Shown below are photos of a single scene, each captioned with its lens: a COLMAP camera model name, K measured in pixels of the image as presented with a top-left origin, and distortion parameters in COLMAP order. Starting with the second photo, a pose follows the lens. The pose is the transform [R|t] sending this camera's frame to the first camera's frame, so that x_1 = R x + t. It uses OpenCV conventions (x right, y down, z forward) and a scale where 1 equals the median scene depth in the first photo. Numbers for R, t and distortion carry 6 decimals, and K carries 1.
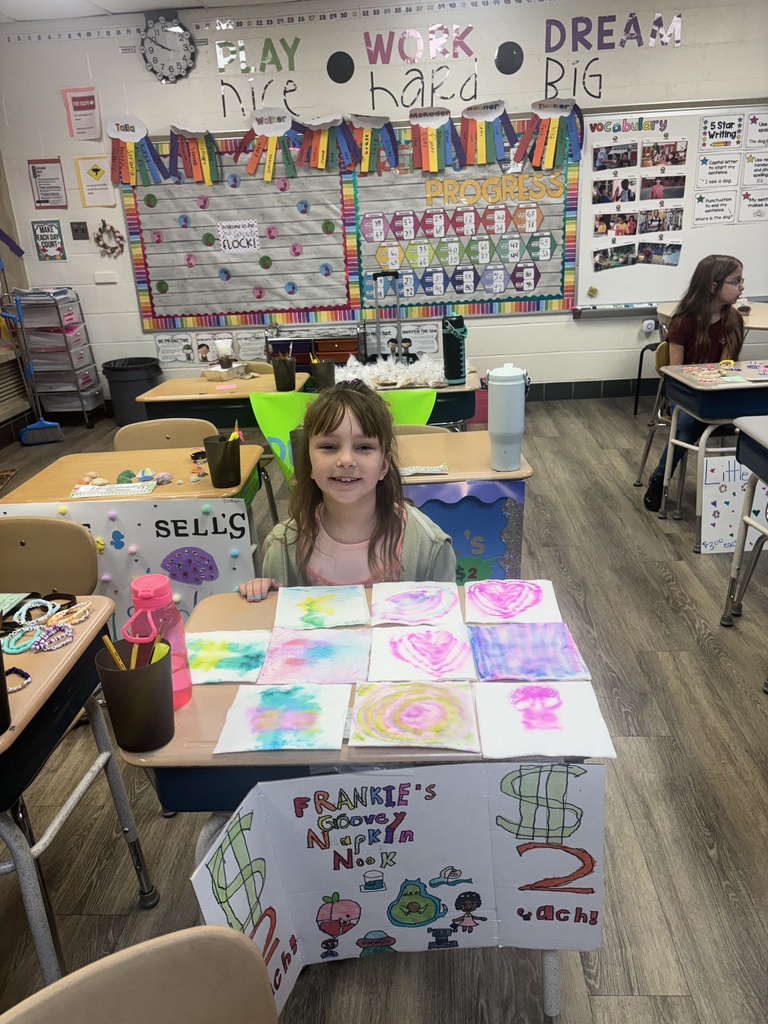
lens RADIAL K [[775.2, 0, 374.7], [0, 775.2, 514.0], [0, 0, 1]] dist [0.046116, -0.038816]
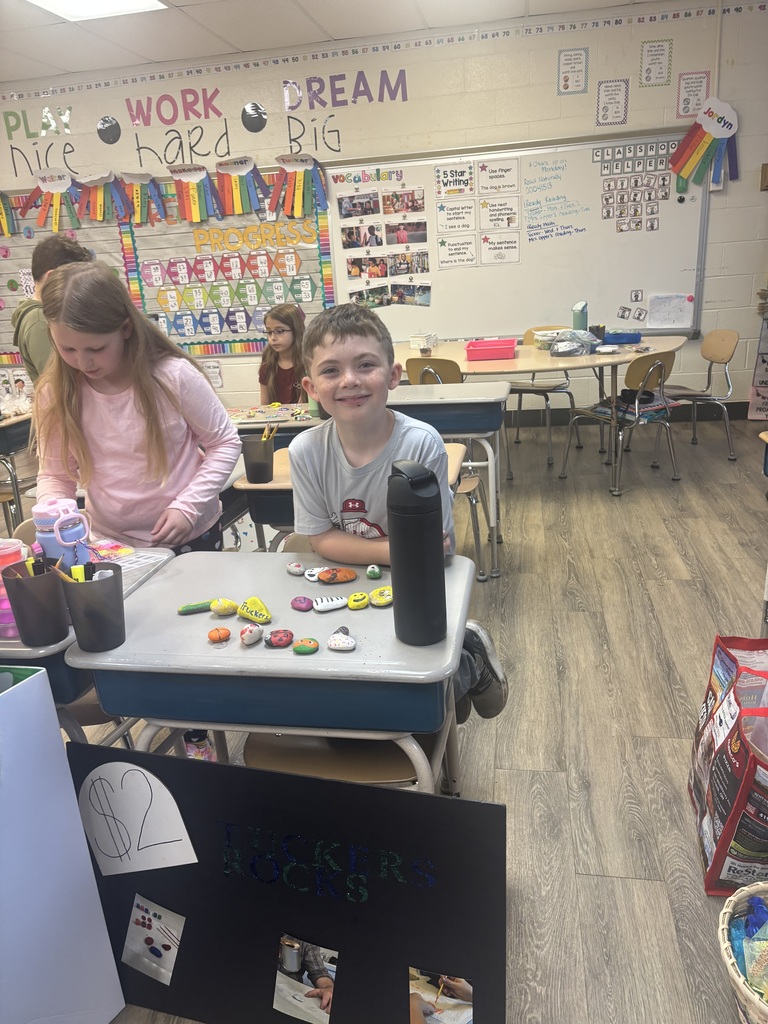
lens RADIAL K [[775.2, 0, 368.7], [0, 775.2, 512.2], [0, 0, 1]] dist [0.046116, -0.038816]
pose [[0.993127, 0.017663, -0.115702, 0.433081], [-0.020388, 0.999541, -0.022415, -0.018062], [0.115253, 0.024620, 0.993031, -0.032401]]
